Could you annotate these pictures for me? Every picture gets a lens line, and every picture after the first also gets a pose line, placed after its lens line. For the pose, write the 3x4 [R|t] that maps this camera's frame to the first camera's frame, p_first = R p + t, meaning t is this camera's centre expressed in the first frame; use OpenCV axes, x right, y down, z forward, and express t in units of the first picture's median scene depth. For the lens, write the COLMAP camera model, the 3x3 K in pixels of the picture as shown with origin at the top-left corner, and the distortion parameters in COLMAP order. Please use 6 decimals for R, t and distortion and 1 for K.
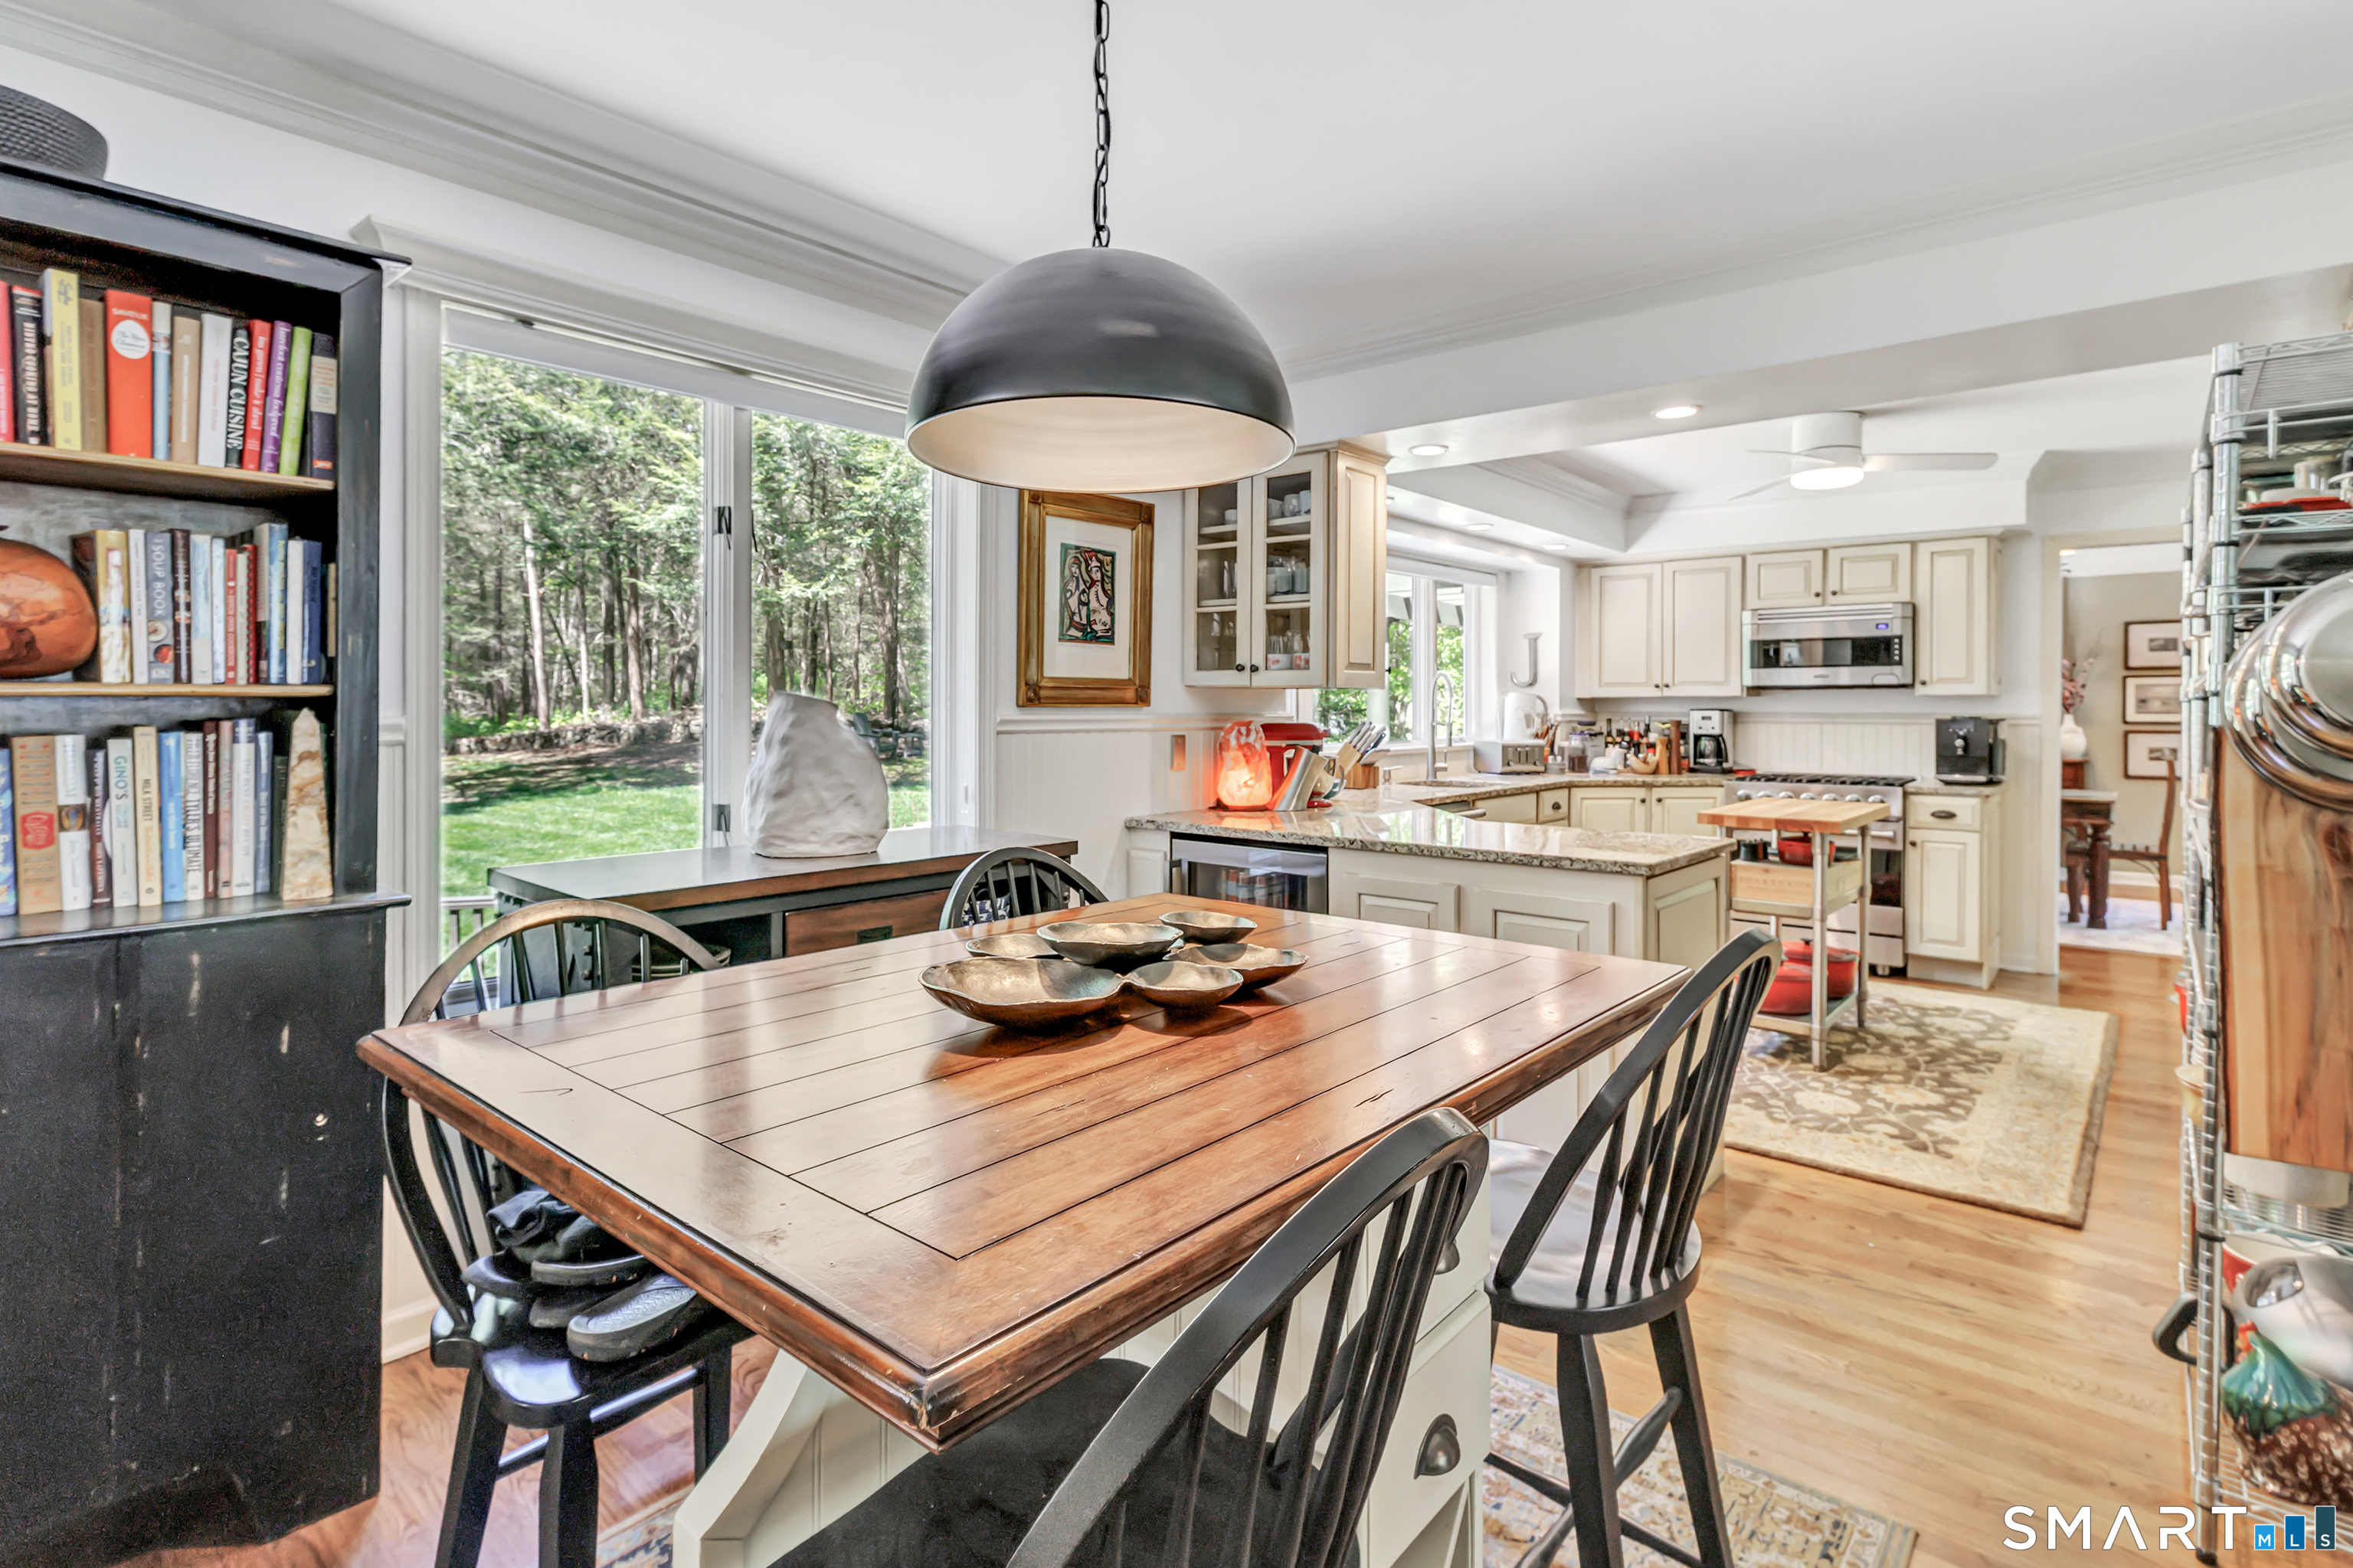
lens RADIAL K [[1160.8, 0, 1164.6], [0, 1160.8, 722.9], [0, 0, 1]] dist [-0.000602, -0.000389]
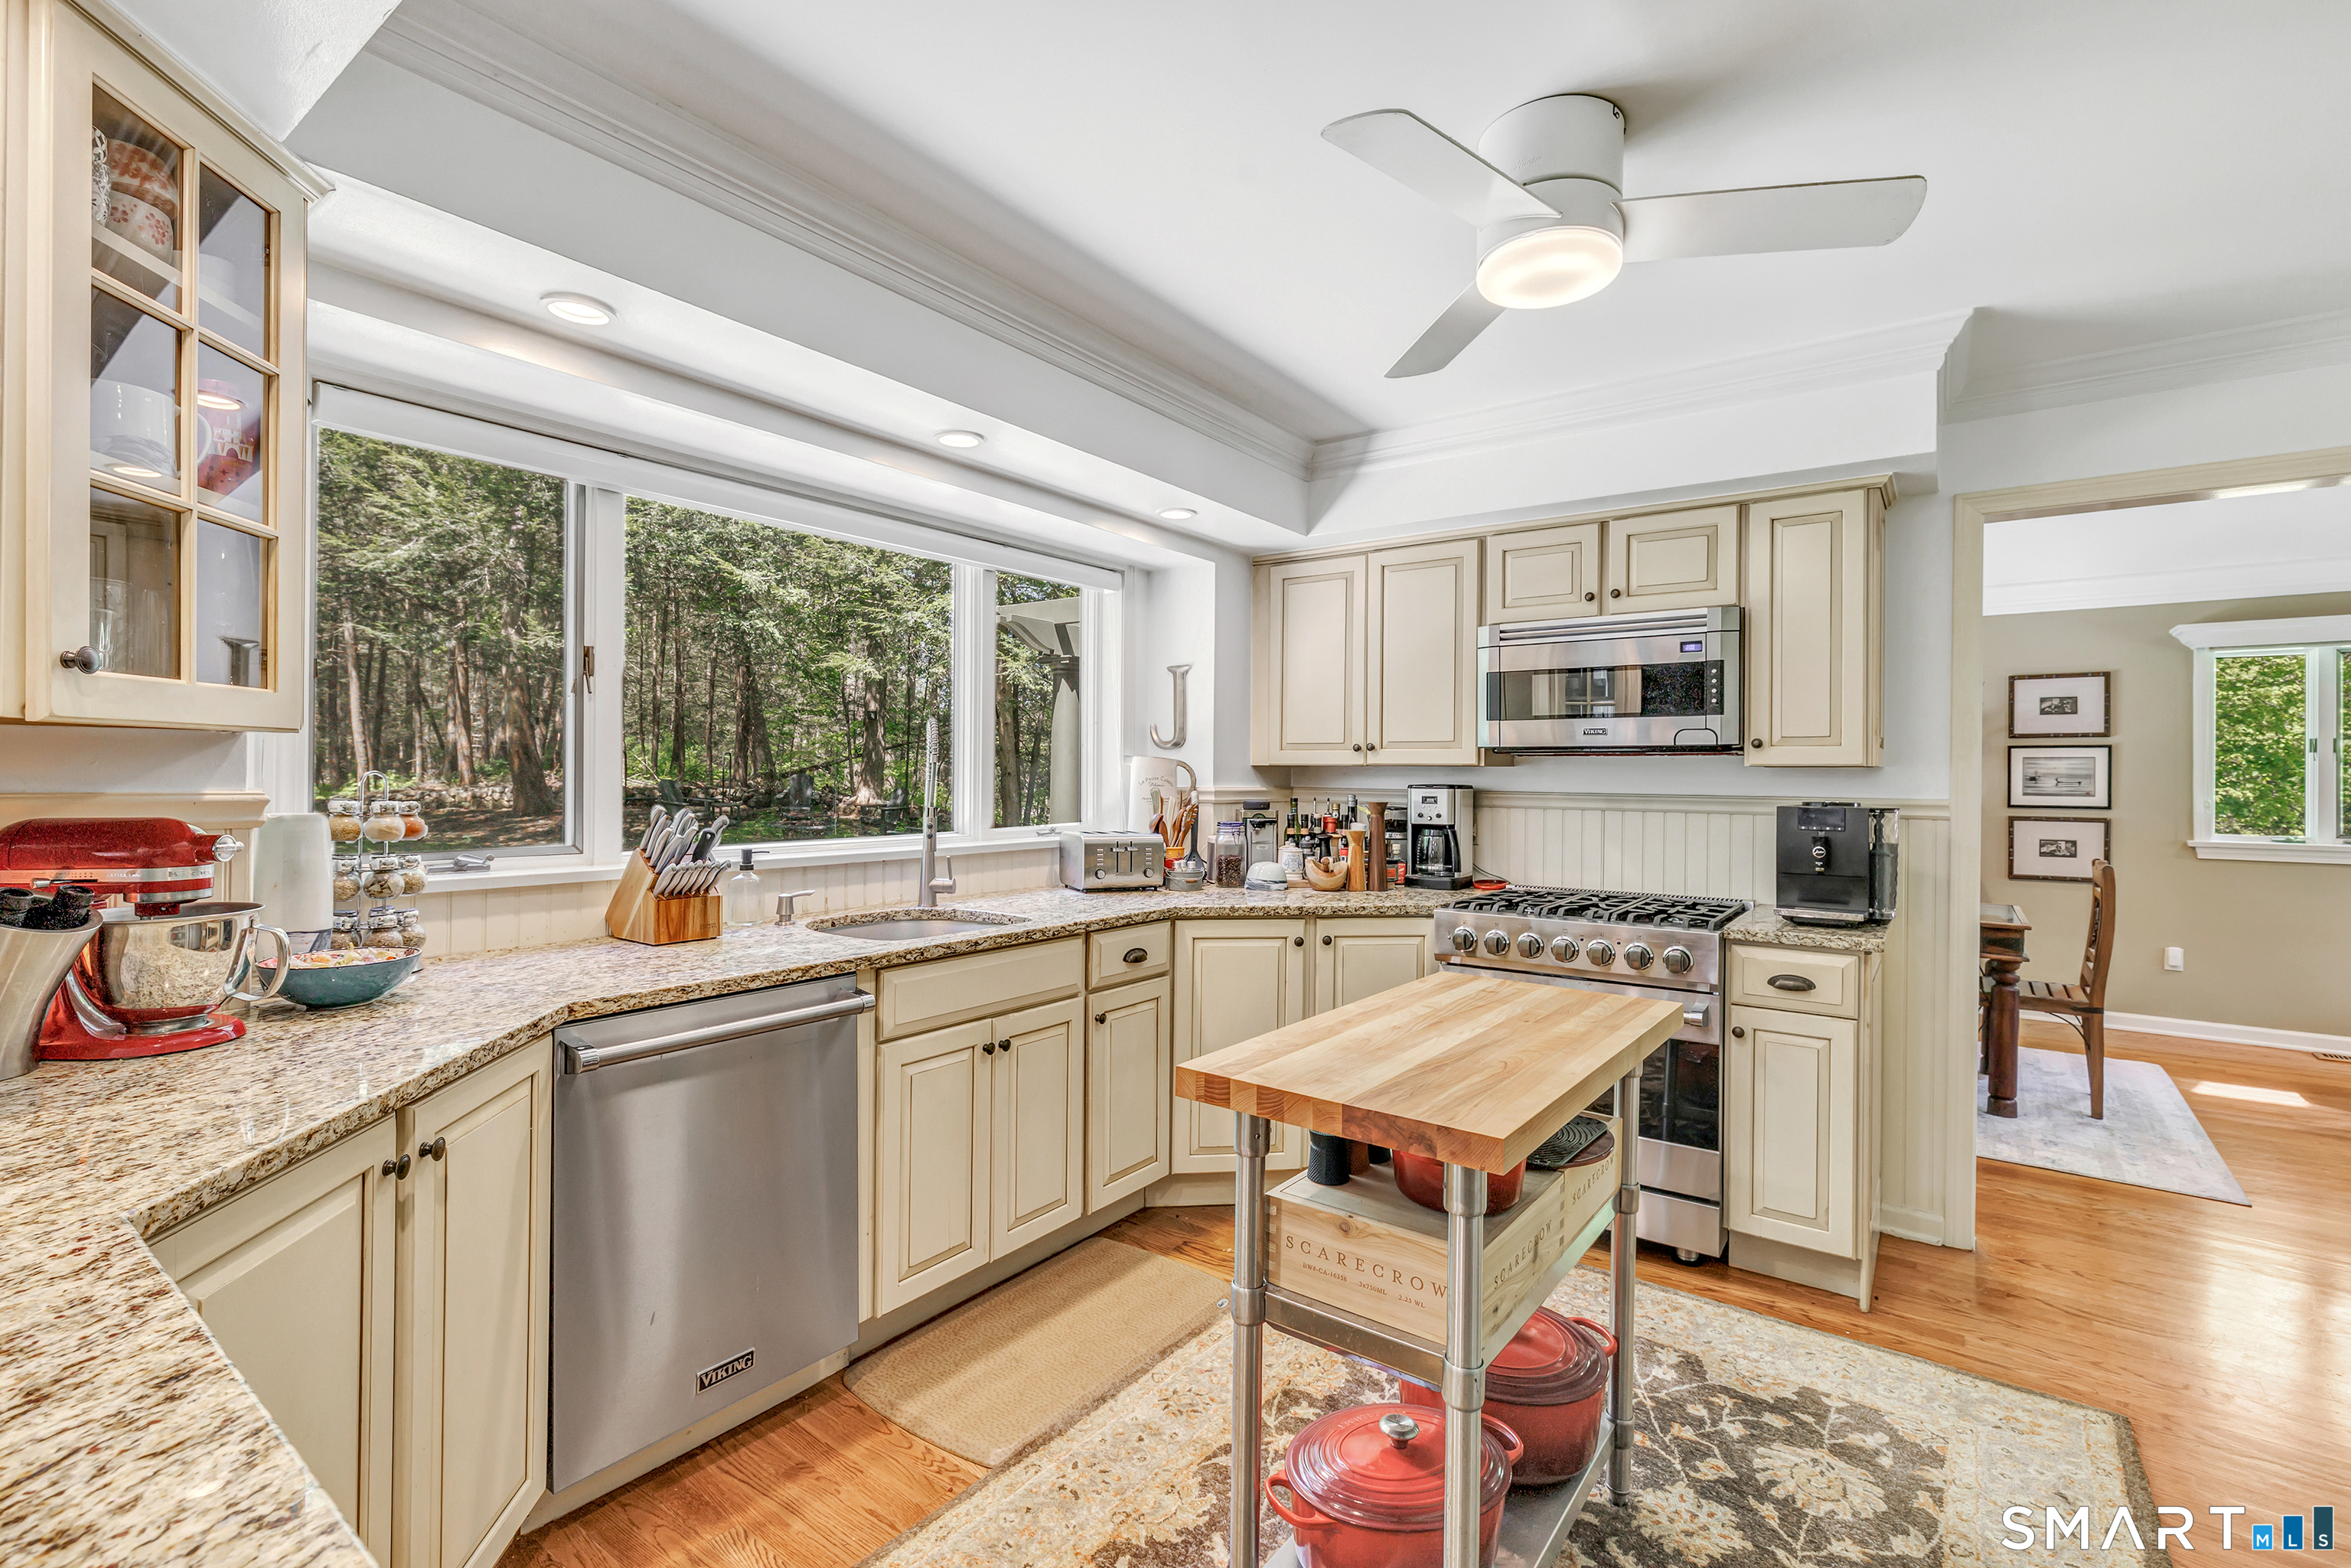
lens RADIAL K [[1047.2, 0, 1194.8], [0, 1047.2, 782.8], [0, 0, 1]] dist [0.002003, 0.000031]
pose [[0.996504, 0.008700, 0.083092, 0.299327], [-0.008116, 0.999940, -0.007359, -0.008183], [-0.083151, 0.006659, 0.996515, 0.454801]]
